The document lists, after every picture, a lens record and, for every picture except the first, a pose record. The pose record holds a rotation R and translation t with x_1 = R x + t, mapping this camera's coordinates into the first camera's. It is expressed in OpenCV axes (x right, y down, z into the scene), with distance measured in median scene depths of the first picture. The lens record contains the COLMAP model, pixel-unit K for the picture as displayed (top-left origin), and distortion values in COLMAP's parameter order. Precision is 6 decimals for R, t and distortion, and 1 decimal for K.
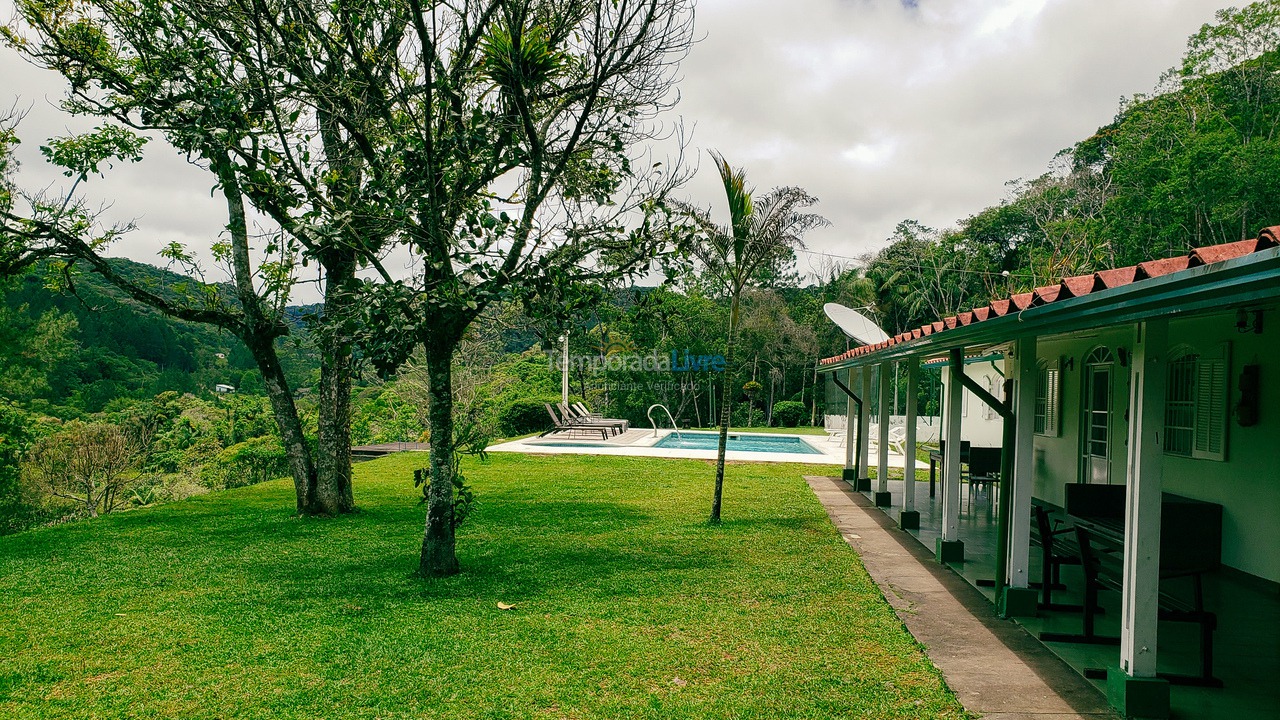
lens RADIAL K [[984.4, 0, 636.9], [0, 984.4, 375.9], [0, 0, 1]] dist [0.053315, -0.091324]
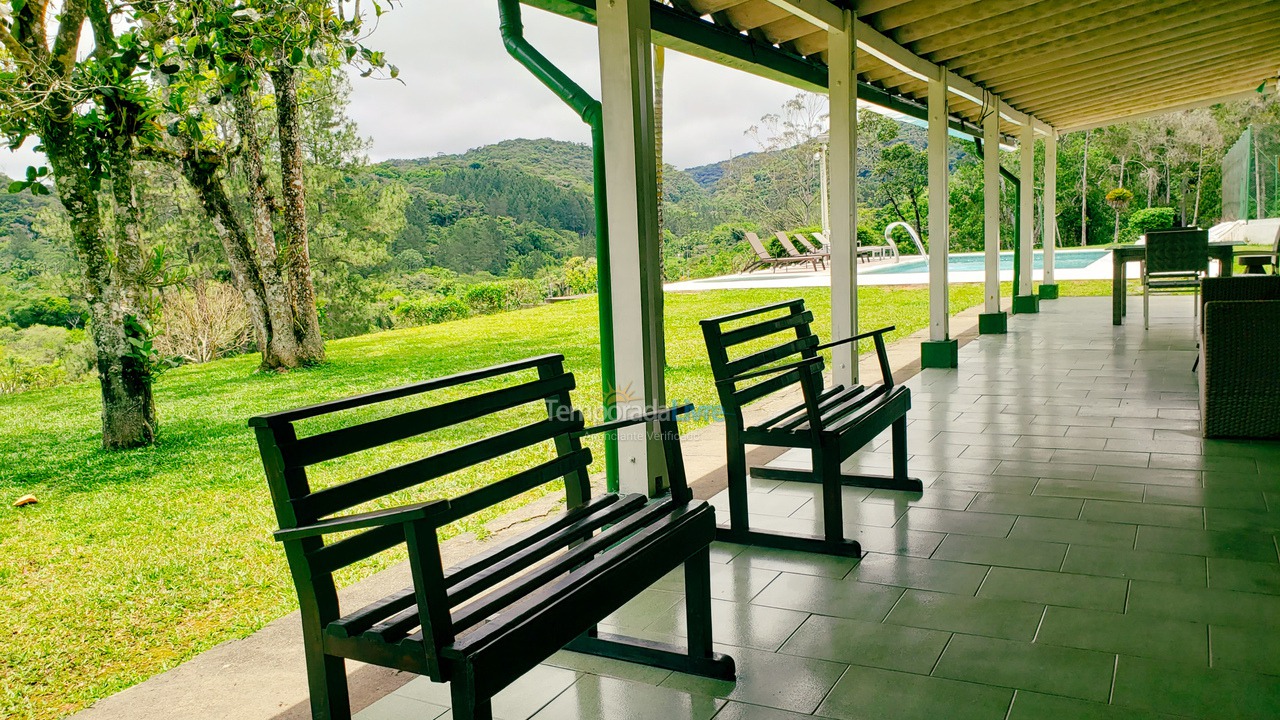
lens RADIAL K [[984.4, 0, 636.9], [0, 984.4, 375.9], [0, 0, 1]] dist [0.053315, -0.091324]
pose [[0.909838, -0.020612, -0.414452, 0.092600], [0.083188, 0.987551, 0.133505, 0.015476], [0.406540, -0.155946, 0.900226, 0.096257]]
